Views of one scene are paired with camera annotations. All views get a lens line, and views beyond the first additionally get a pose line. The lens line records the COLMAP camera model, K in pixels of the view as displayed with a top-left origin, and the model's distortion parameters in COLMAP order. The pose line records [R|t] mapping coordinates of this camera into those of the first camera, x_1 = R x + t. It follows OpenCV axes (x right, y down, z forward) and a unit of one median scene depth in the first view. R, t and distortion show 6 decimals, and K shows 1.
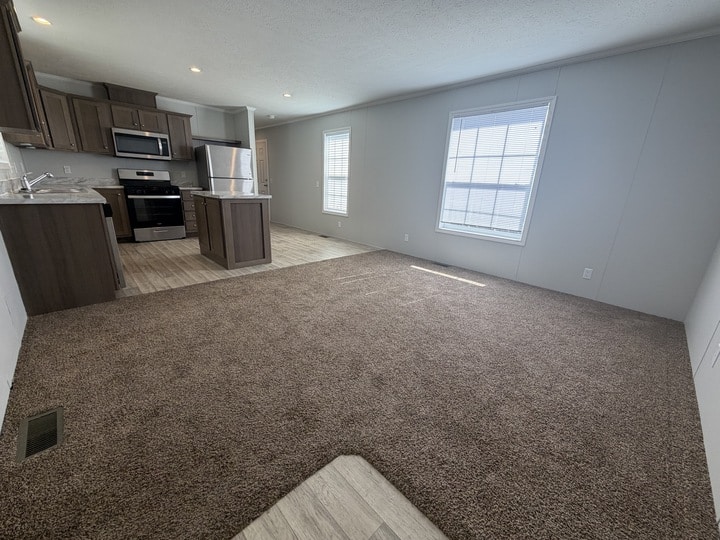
lens RADIAL K [[285.8, 0, 361.0], [0, 285.8, 267.0], [0, 0, 1]] dist [-0.006275, 0.000238]
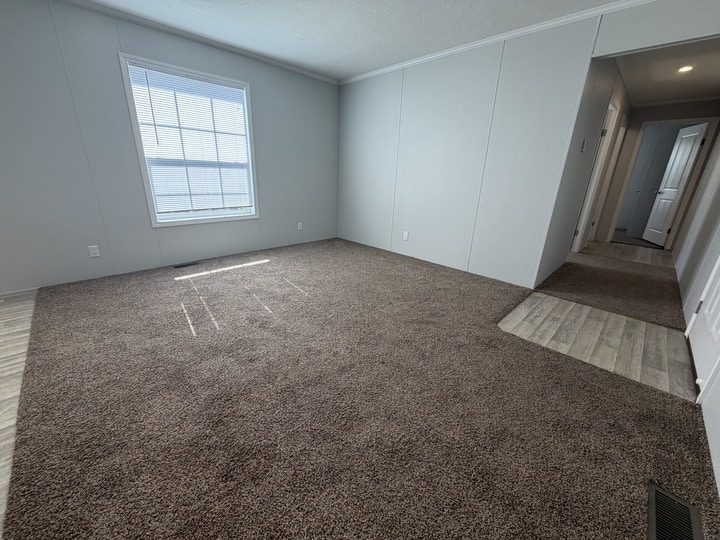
lens RADIAL K [[285.8, 0, 359.0], [0, 285.8, 266.0], [0, 0, 1]] dist [-0.006275, 0.000238]
pose [[0.001711, -0.352048, 0.935980, -0.536424], [0.249009, 0.906649, 0.340561, -0.181130], [-0.968500, 0.232485, 0.089215, 0.536867]]
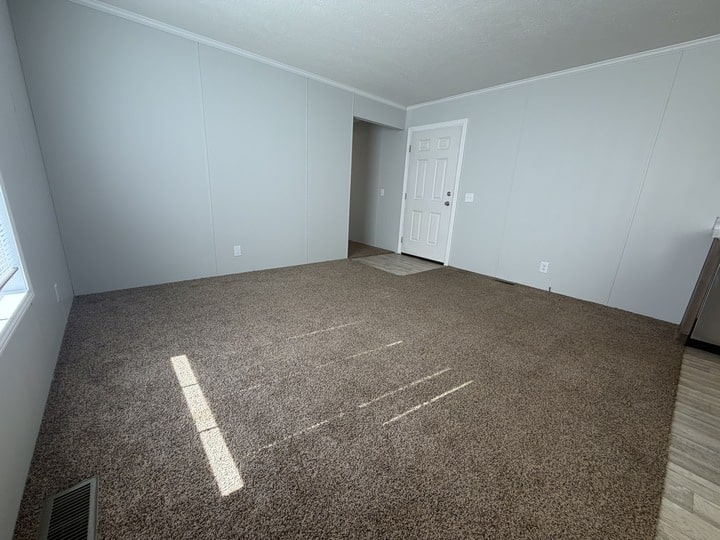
lens RADIAL K [[285.8, 0, 355.7], [0, 285.8, 268.0], [0, 0, 1]] dist [-0.006275, 0.000238]
pose [[-0.991440, -0.116503, 0.058946, 0.086658], [-0.068971, 0.850647, 0.521194, -0.337033], [-0.110862, 0.512667, -0.851400, 1.220956]]
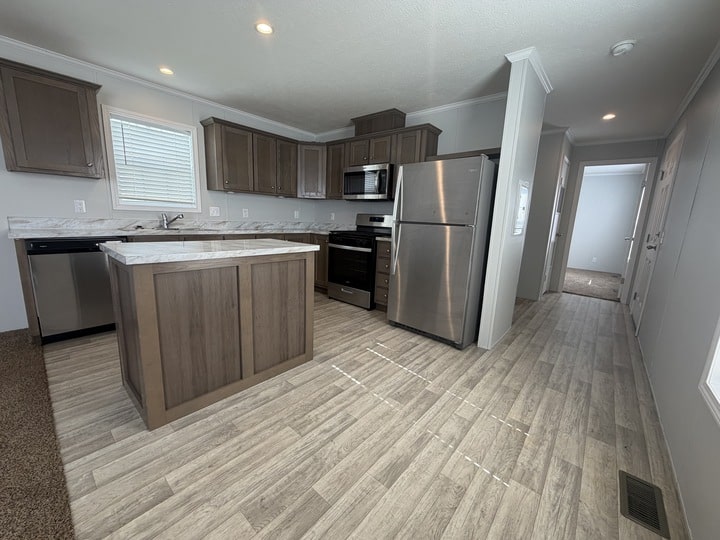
lens RADIAL K [[285.8, 0, 359.7], [0, 285.8, 270.9], [0, 0, 1]] dist [-0.006275, 0.000238]
pose [[0.081122, 0.145473, -0.986031, 0.044353], [-0.317917, 0.941393, 0.112732, -0.365473], [0.944642, 0.304331, 0.122617, 1.234842]]
